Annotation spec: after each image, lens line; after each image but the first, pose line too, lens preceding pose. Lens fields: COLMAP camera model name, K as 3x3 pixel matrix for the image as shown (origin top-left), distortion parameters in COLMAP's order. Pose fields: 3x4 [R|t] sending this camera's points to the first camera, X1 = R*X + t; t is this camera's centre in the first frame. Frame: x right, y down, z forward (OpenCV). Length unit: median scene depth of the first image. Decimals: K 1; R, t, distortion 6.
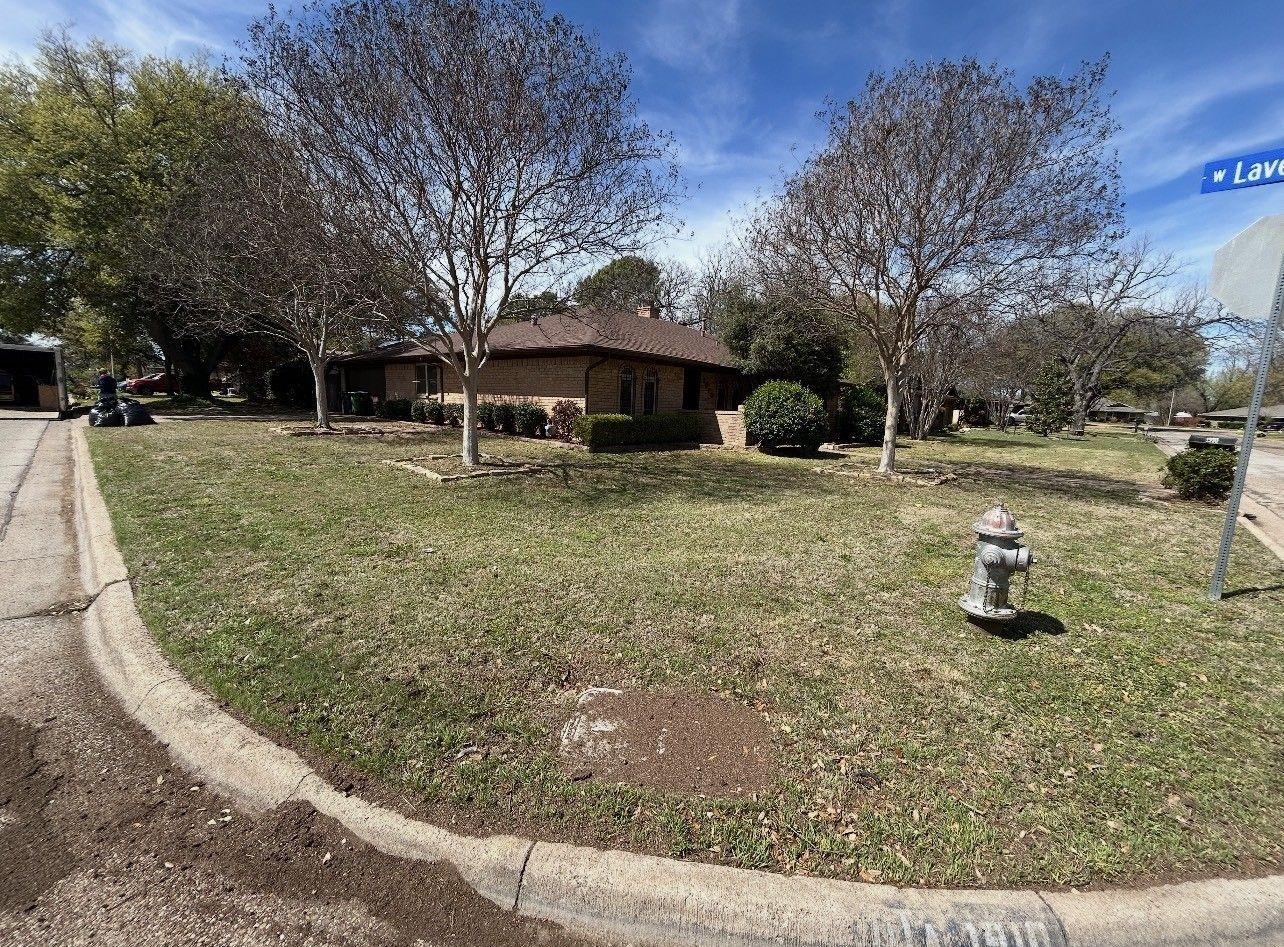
lens RADIAL K [[515.4, 0, 638.2], [0, 515.4, 474.5], [0, 0, 1]] dist [-0.000667, 0.000219]
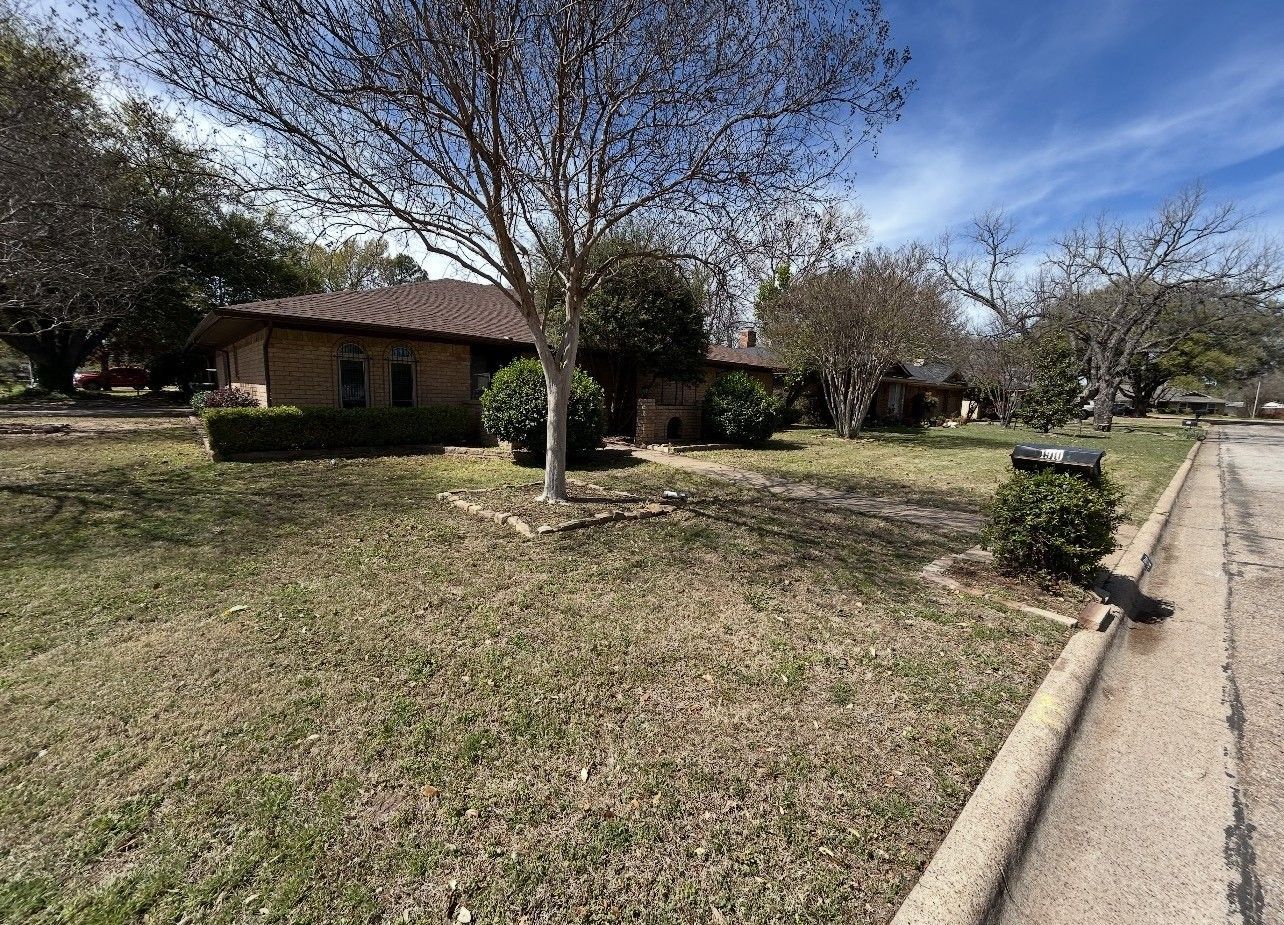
lens RADIAL K [[514.6, 0, 645.1], [0, 514.6, 462.6], [0, 0, 1]] dist [-0.000226, -0.000599]
pose [[0.996206, 0.004874, -0.086884, 0.189316], [-0.005746, 0.999936, -0.009791, -0.012634], [0.086831, 0.010253, 0.996170, 0.121110]]
